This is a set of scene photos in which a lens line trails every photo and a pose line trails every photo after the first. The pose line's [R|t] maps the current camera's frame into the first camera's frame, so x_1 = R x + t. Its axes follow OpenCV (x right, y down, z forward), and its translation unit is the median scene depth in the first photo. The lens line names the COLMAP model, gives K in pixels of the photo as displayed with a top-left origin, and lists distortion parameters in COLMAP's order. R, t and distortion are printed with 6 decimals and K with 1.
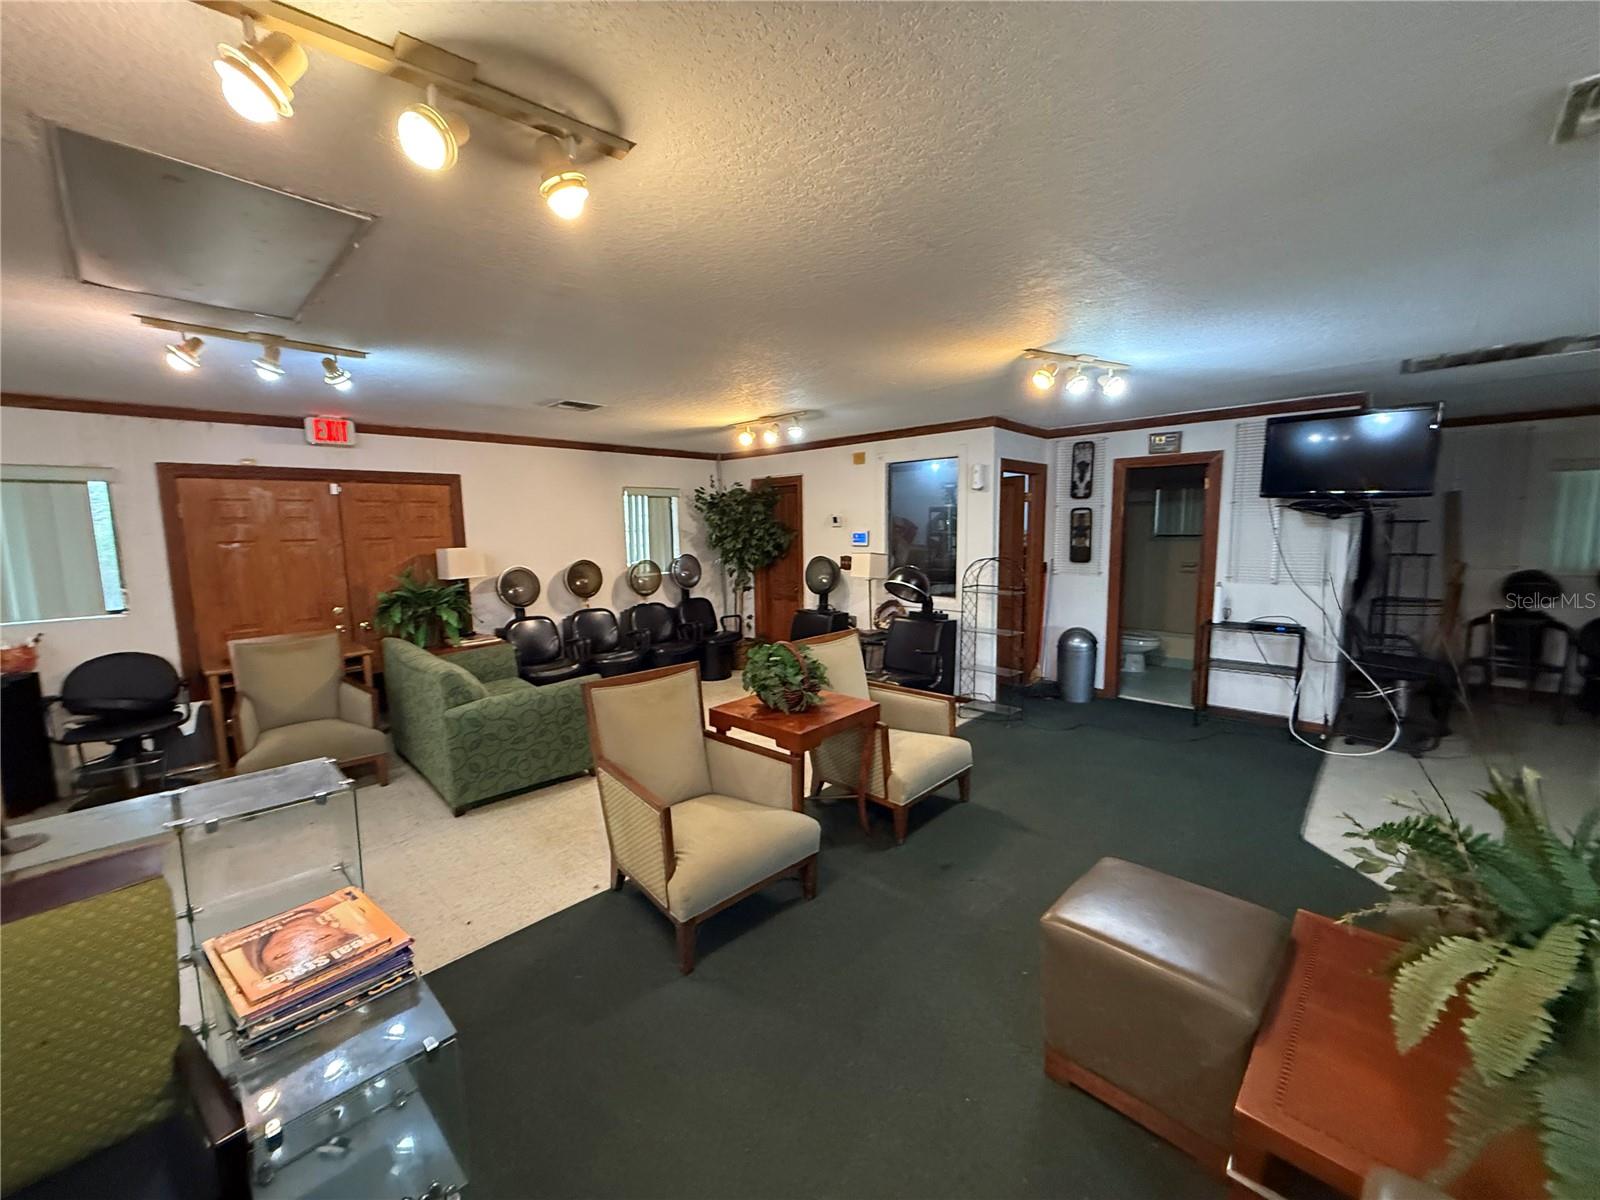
lens RADIAL K [[643.9, 0, 798.5], [0, 643.9, 600.5], [0, 0, 1]] dist [-0.001264, 0.000163]
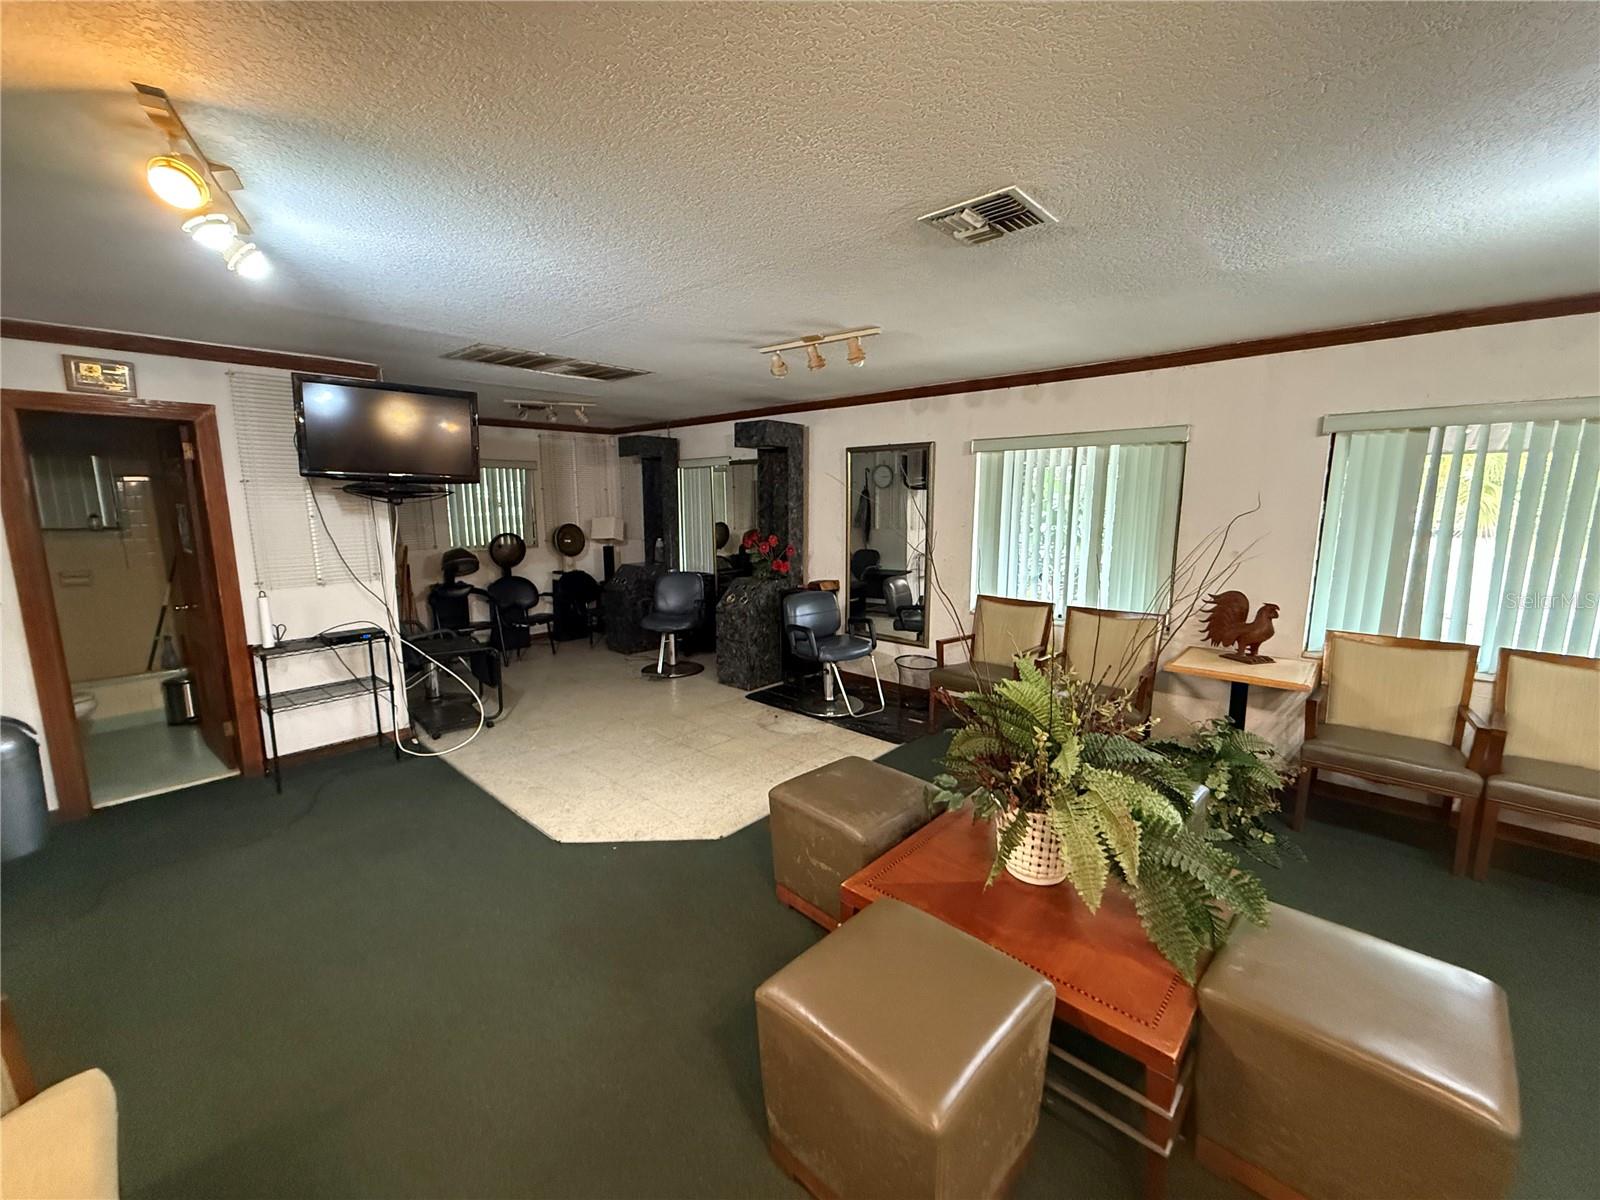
lens RADIAL K [[643.9, 0, 808.8], [0, 643.9, 602.7], [0, 0, 1]] dist [-0.001264, 0.000163]
pose [[-0.014059, -0.143119, 0.989606, -0.075020], [0.118374, 0.982505, 0.143774, -0.047749], [-0.992870, 0.119165, 0.003128, 0.390956]]
